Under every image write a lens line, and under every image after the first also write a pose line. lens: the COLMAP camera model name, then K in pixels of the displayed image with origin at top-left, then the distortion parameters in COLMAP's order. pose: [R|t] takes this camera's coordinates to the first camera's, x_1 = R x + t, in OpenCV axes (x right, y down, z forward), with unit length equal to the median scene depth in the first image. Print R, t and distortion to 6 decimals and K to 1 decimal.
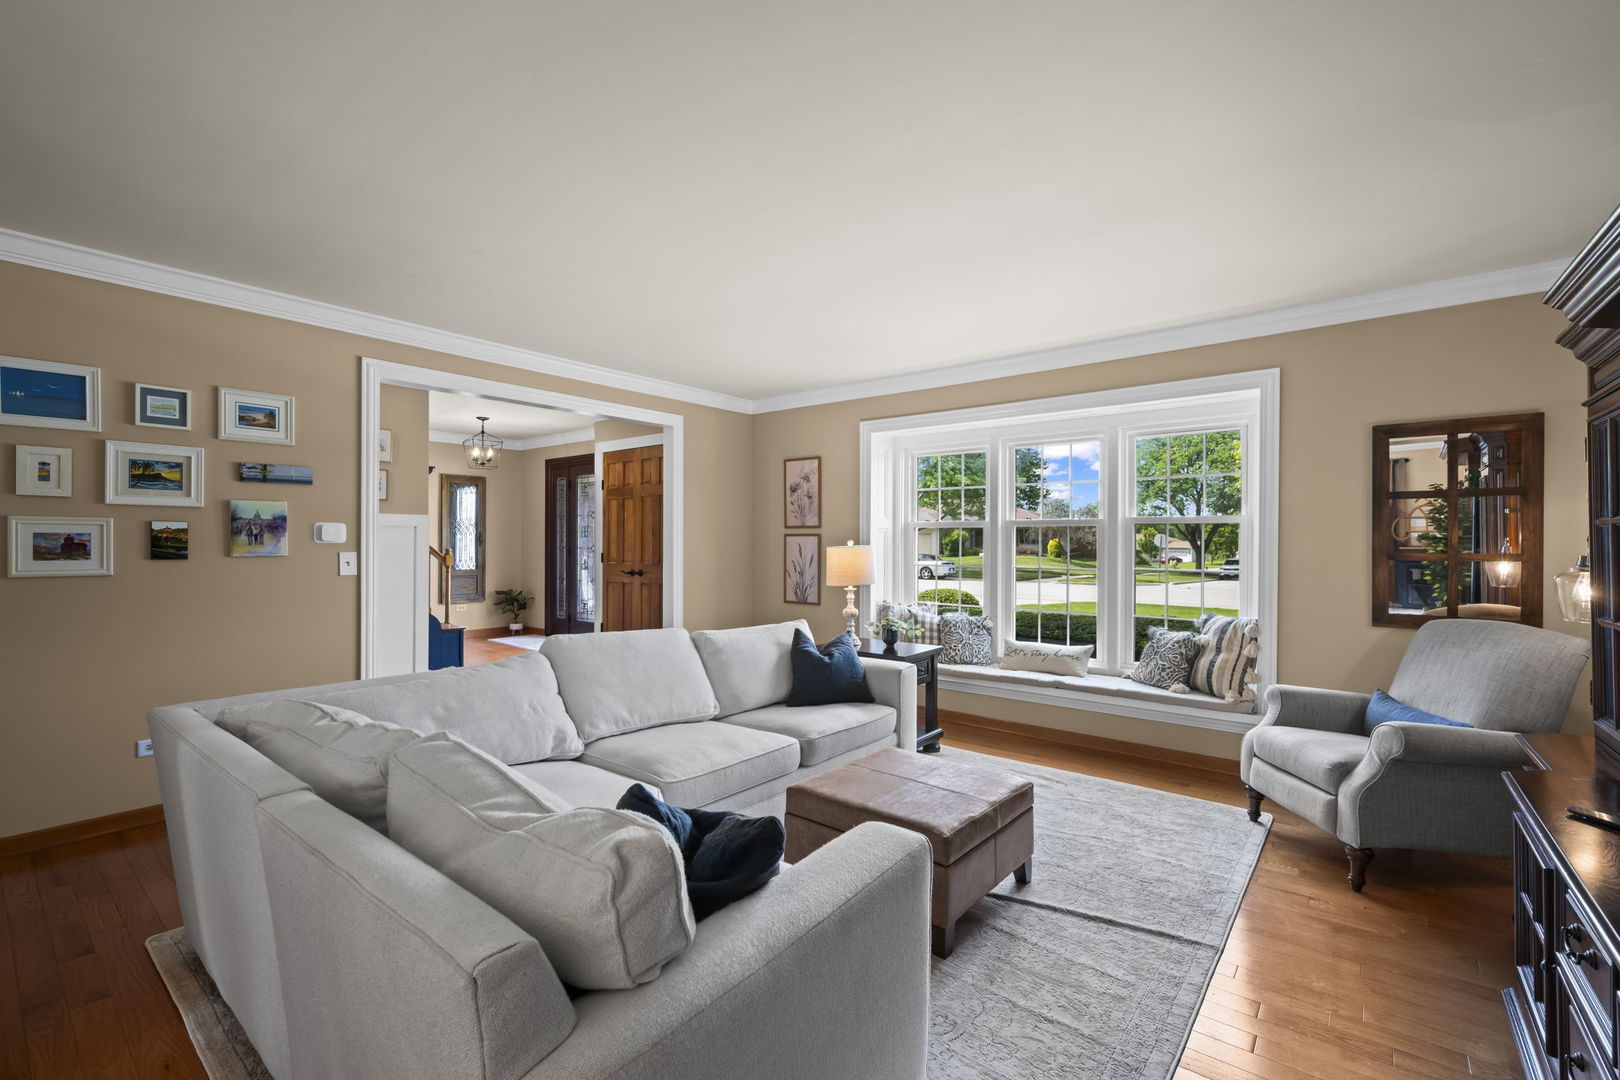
lens RADIAL K [[694.3, 0, 821.9], [0, 694.3, 540.8], [0, 0, 1]] dist [0.009772, 0.000669]
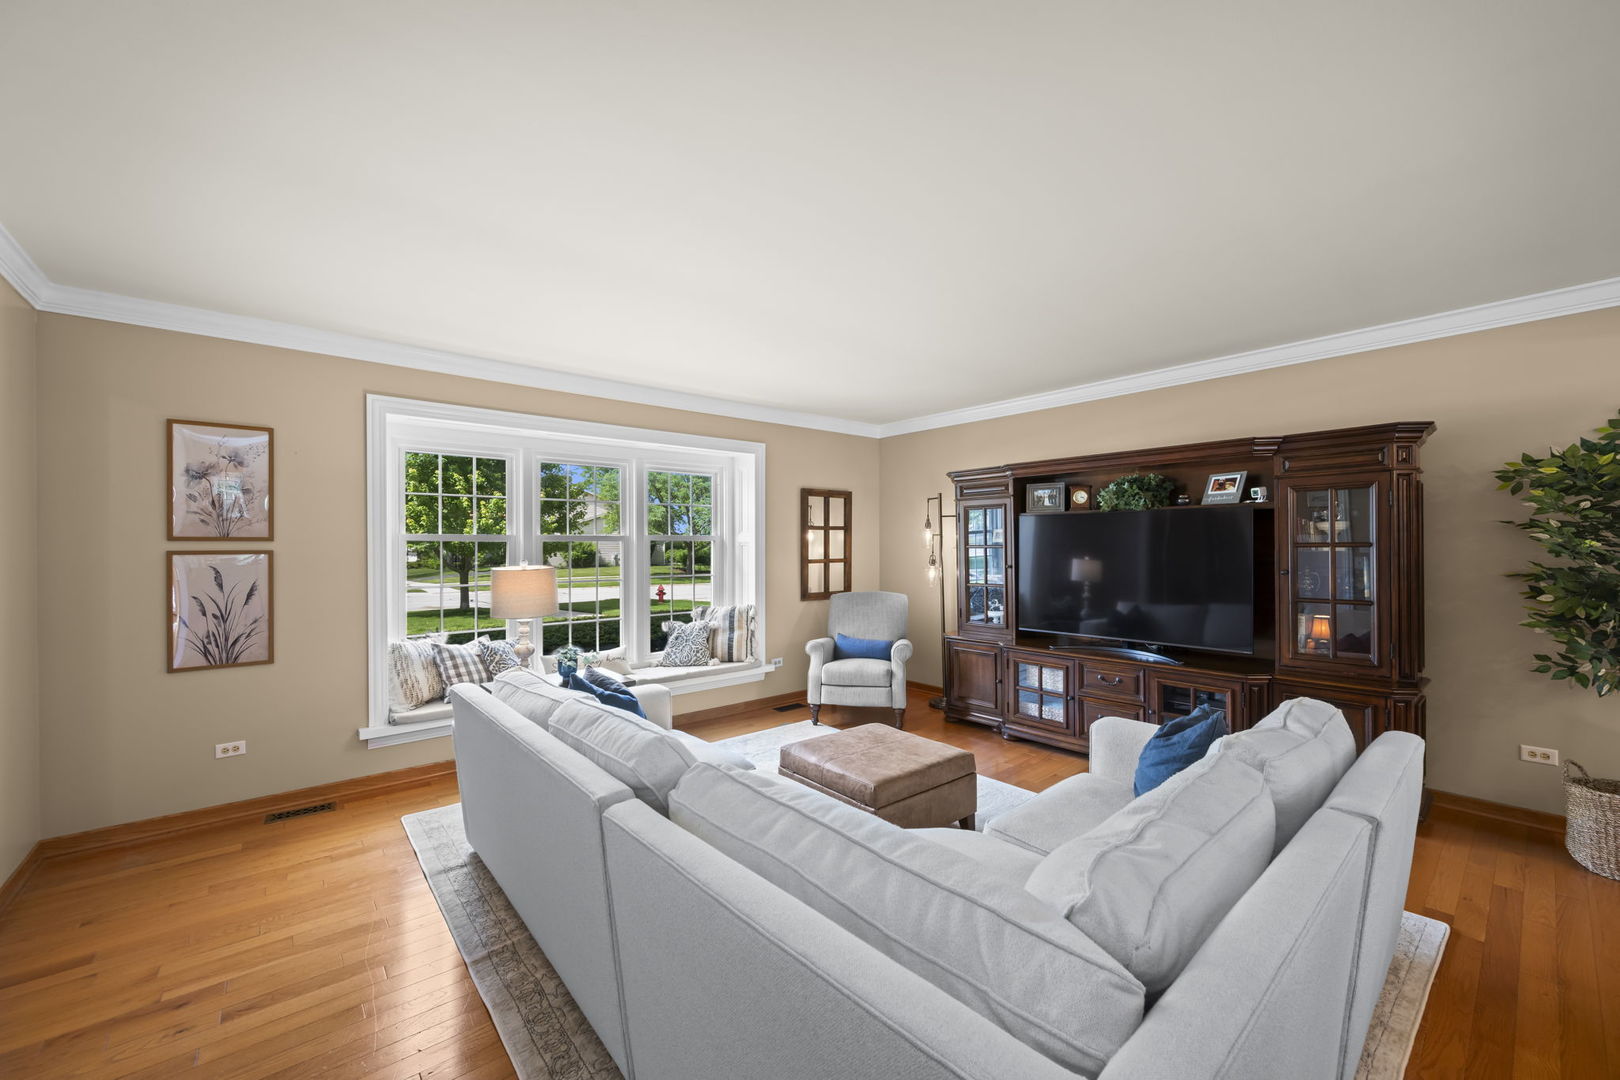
lens RADIAL K [[627.6, 0, 810.7], [0, 627.6, 541.2], [0, 0, 1]] dist [0.000260, -0.000053]
pose [[0.200246, 0.002669, 0.979742, -0.584367], [0.003185, 0.999989, -0.003375, -0.018680], [-0.979741, 0.003796, 0.200235, 0.502425]]
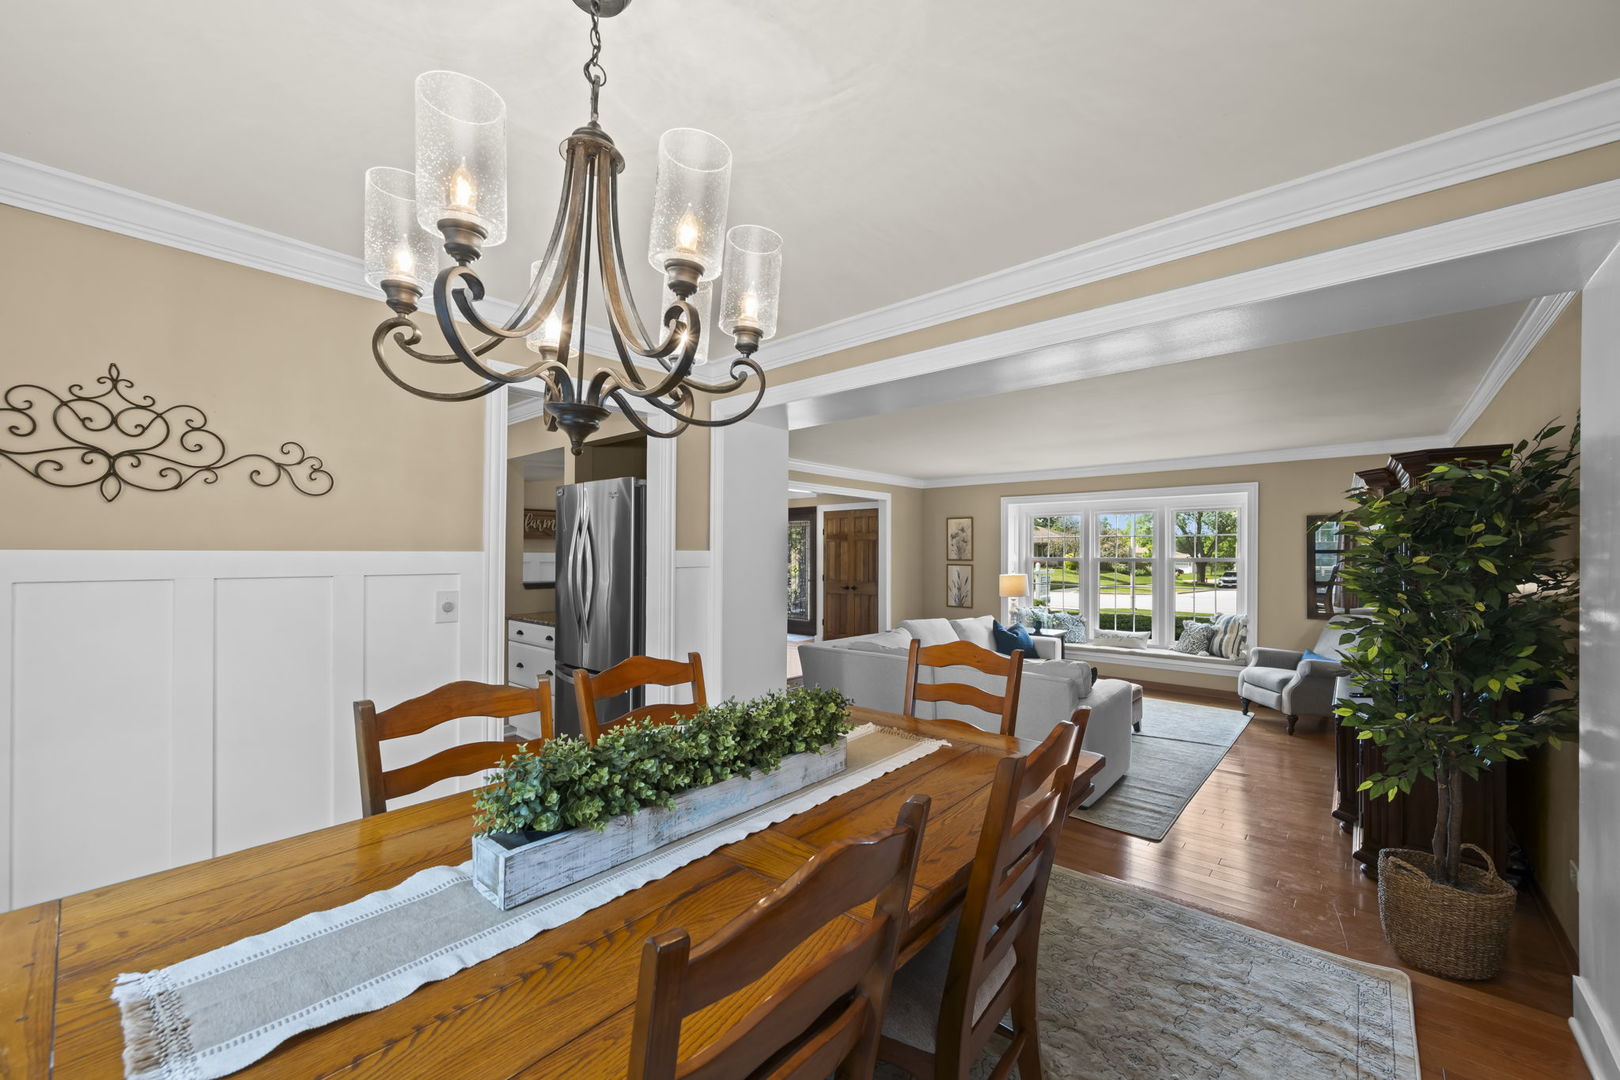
lens RADIAL K [[627.6, 0, 816.2], [0, 627.6, 550.6], [0, 0, 1]] dist [0.000260, -0.000053]
pose [[0.998724, 0.000099, -0.050507, -0.369175], [-0.000279, 0.999994, -0.003558, -0.046514], [0.050506, 0.003568, 0.998717, -0.615531]]
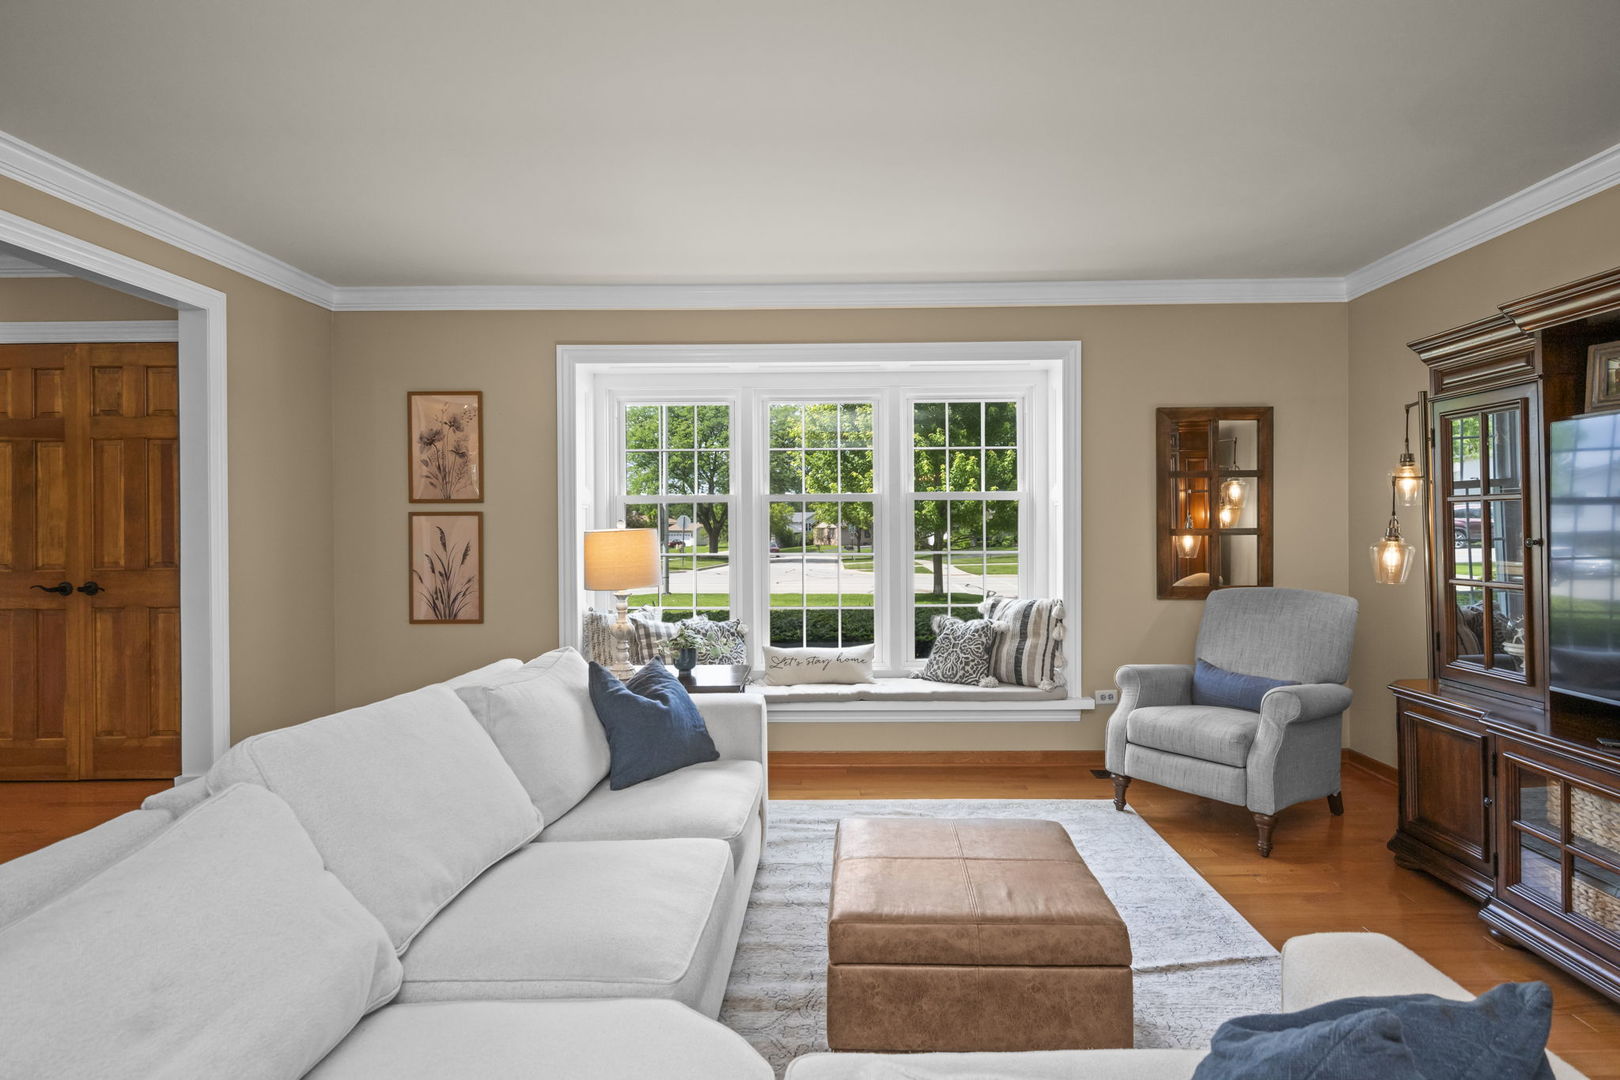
lens RADIAL K [[840.2, 0, 831.8], [0, 840.2, 519.7], [0, 0, 1]] dist [0.001103, -0.000450]
pose [[0.790204, -0.005101, 0.612823, -0.279942], [0.007625, 0.999970, -0.001509, 0.001054], [-0.612797, 0.005865, 0.790219, 0.232018]]
